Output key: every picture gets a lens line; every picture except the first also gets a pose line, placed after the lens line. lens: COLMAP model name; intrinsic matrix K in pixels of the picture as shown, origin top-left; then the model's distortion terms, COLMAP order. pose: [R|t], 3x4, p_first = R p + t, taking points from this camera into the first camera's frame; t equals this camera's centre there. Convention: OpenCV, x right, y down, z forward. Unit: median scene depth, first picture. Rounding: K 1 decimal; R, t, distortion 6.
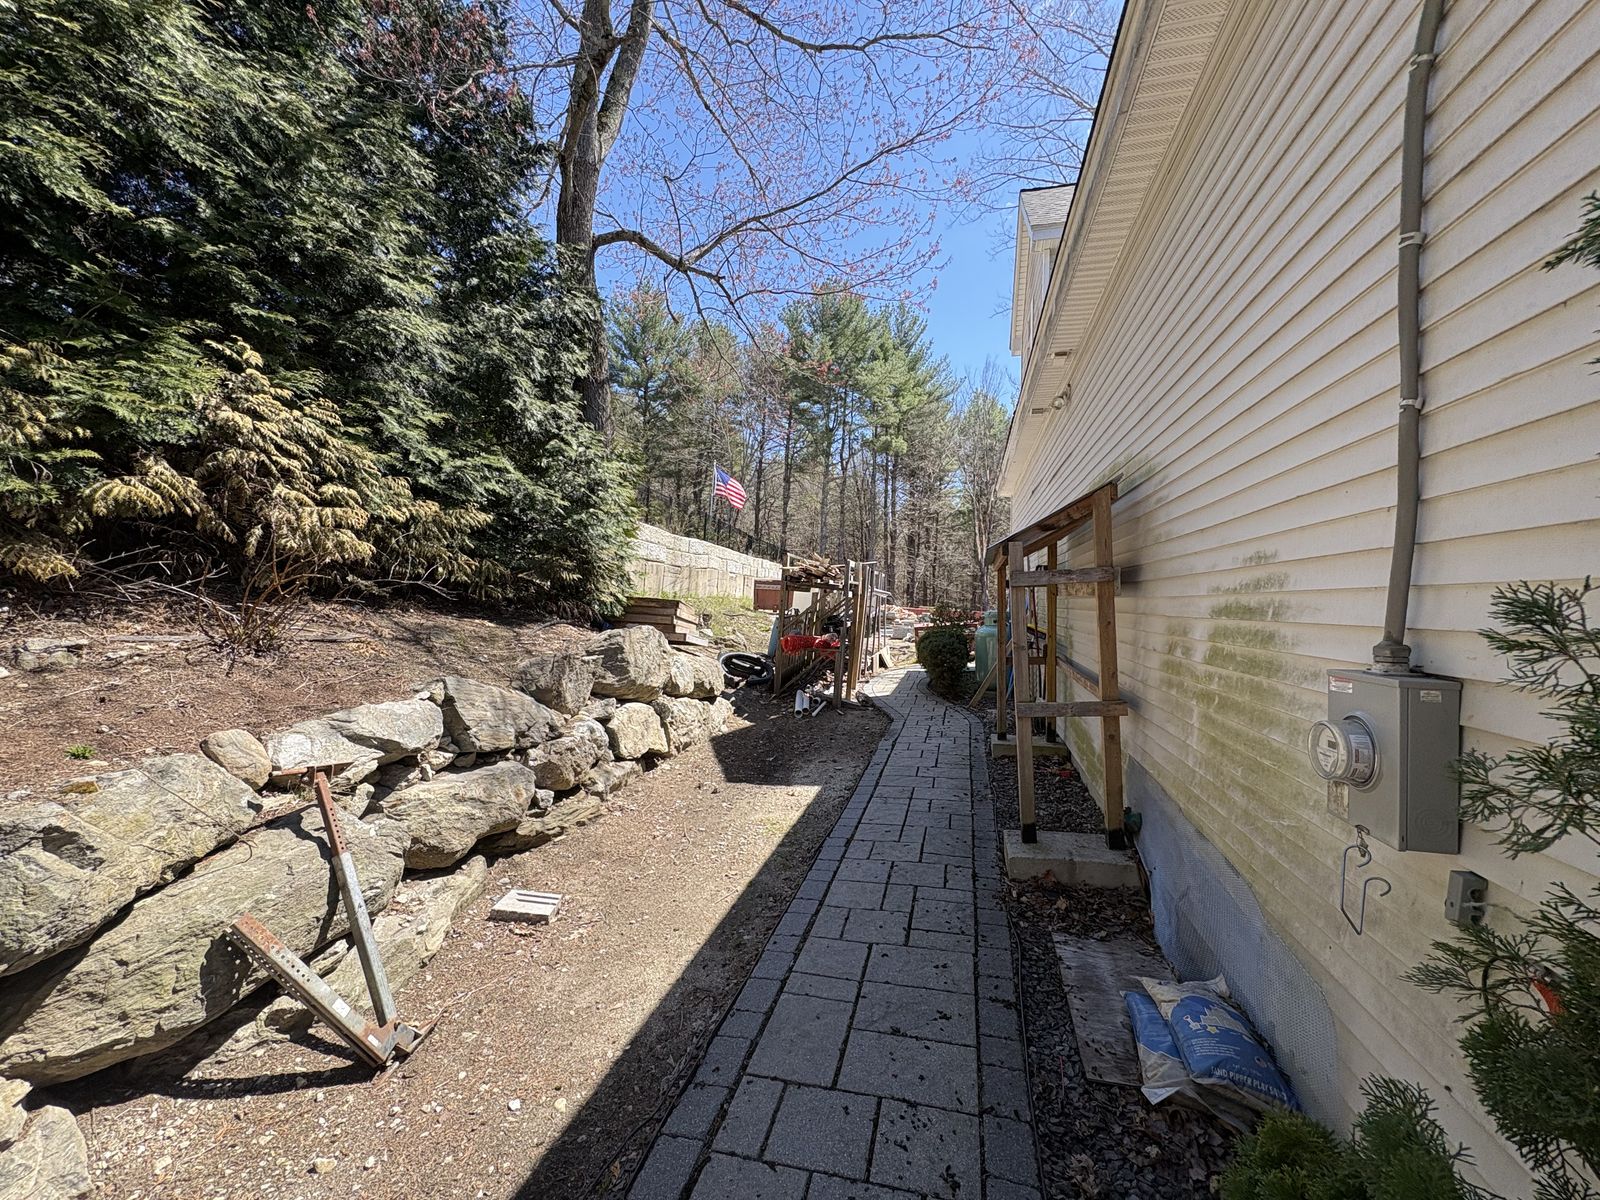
lens RADIAL K [[635.3, 0, 806.9], [0, 635.3, 598.5], [0, 0, 1]] dist [-0.001899, 0.000644]
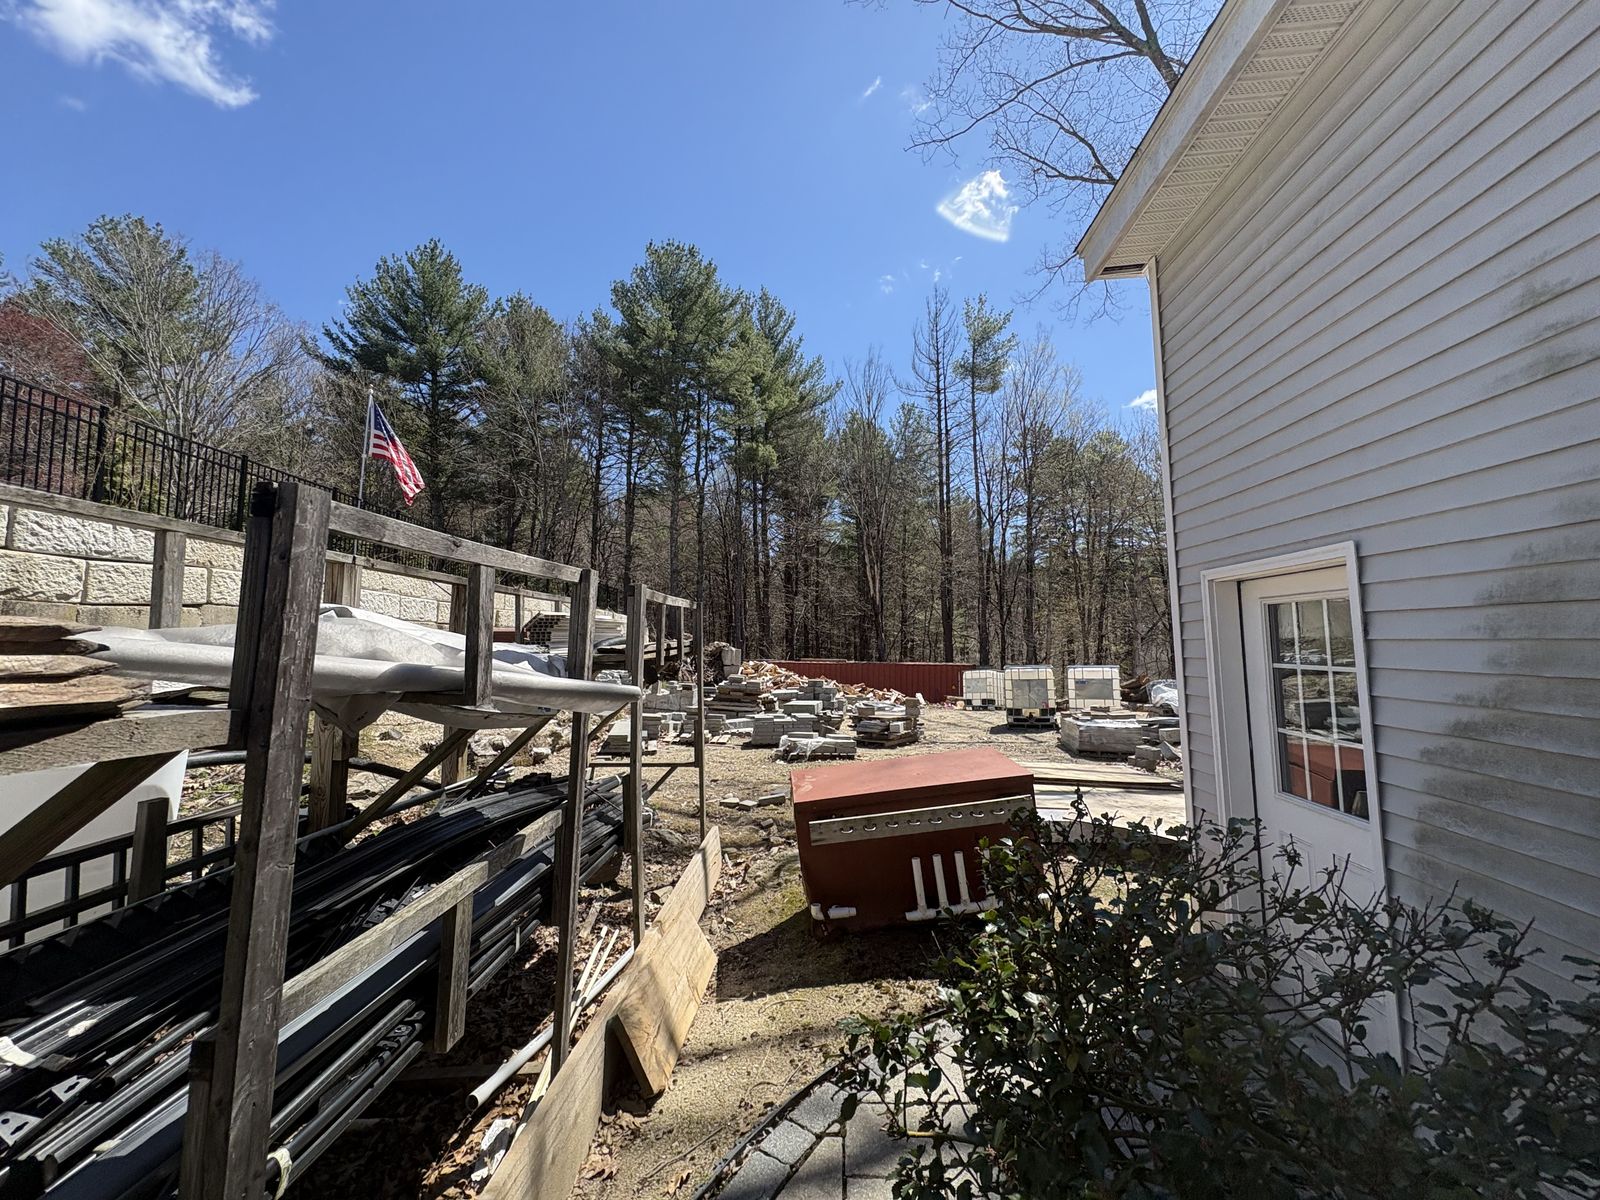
lens RADIAL K [[635.3, 0, 802.6], [0, 635.3, 600.4], [0, 0, 1]] dist [-0.001899, 0.000644]
pose [[0.982532, -0.032122, 0.183299, 0.032011], [0.045348, 0.996625, -0.068427, -0.001911], [-0.180483, 0.075544, 0.980673, 0.197375]]
